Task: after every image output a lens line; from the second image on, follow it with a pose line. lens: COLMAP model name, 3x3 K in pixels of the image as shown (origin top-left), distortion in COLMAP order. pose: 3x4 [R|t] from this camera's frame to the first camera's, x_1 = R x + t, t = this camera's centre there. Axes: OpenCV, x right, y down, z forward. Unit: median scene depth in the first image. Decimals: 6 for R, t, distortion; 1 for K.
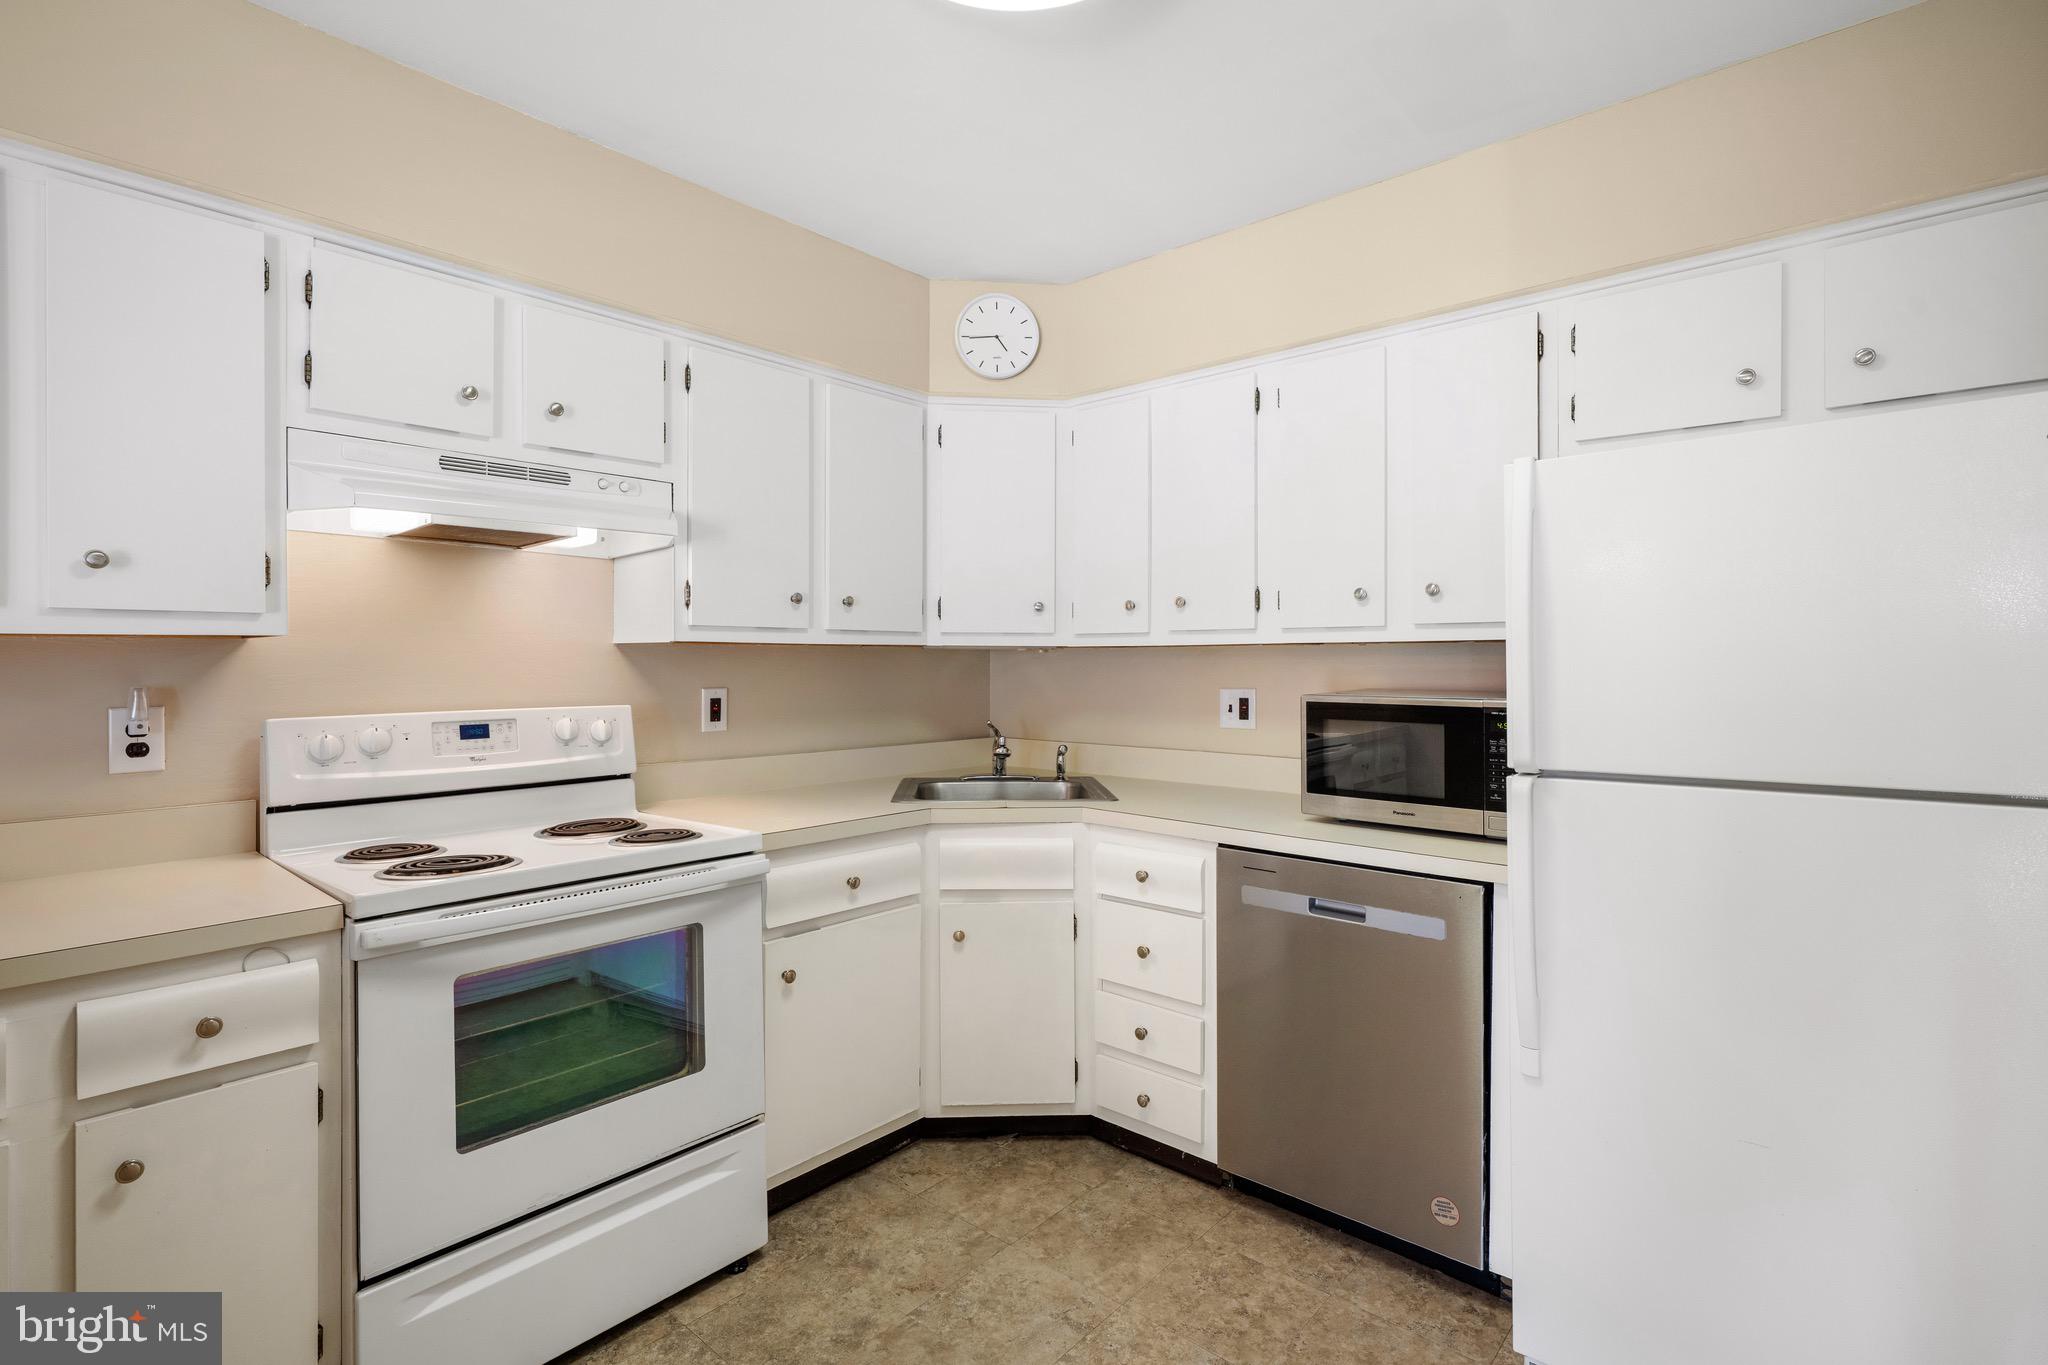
lens RADIAL K [[984.6, 0, 1026.6], [0, 984.6, 673.2], [0, 0, 1]] dist [0.000278, 0.000021]
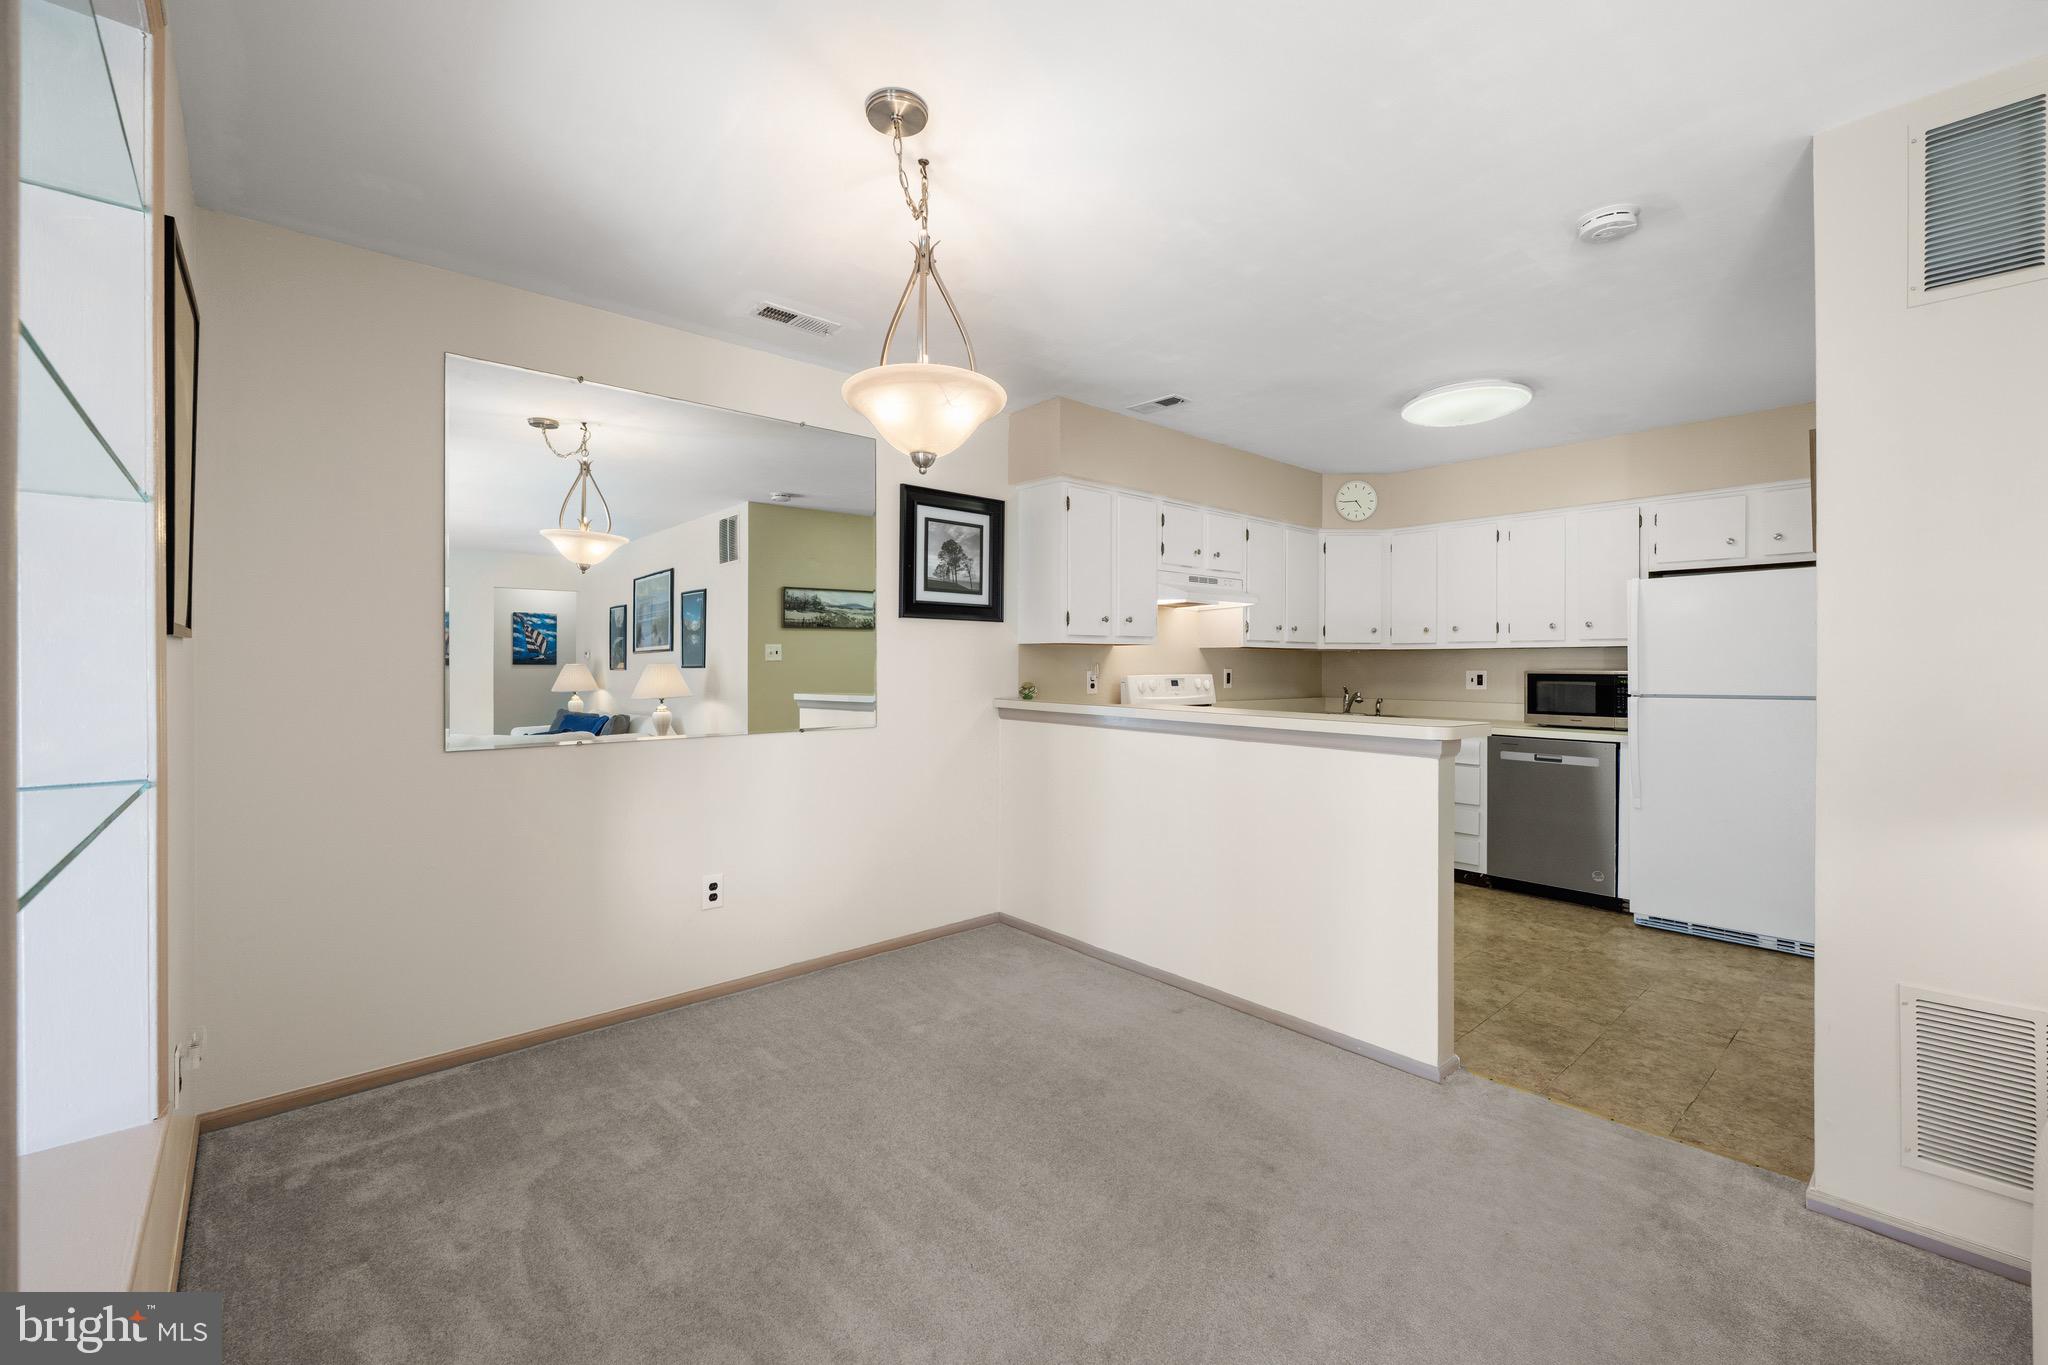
lens RADIAL K [[863.2, 0, 1020.0], [0, 863.2, 671.9], [0, 0, 1]] dist [-0.000011, -0.000027]
pose [[0.991717, 0.004615, -0.128358, -0.624828], [-0.005024, 0.999983, -0.002866, 0.036989], [0.128342, 0.003487, 0.991724, -1.131137]]
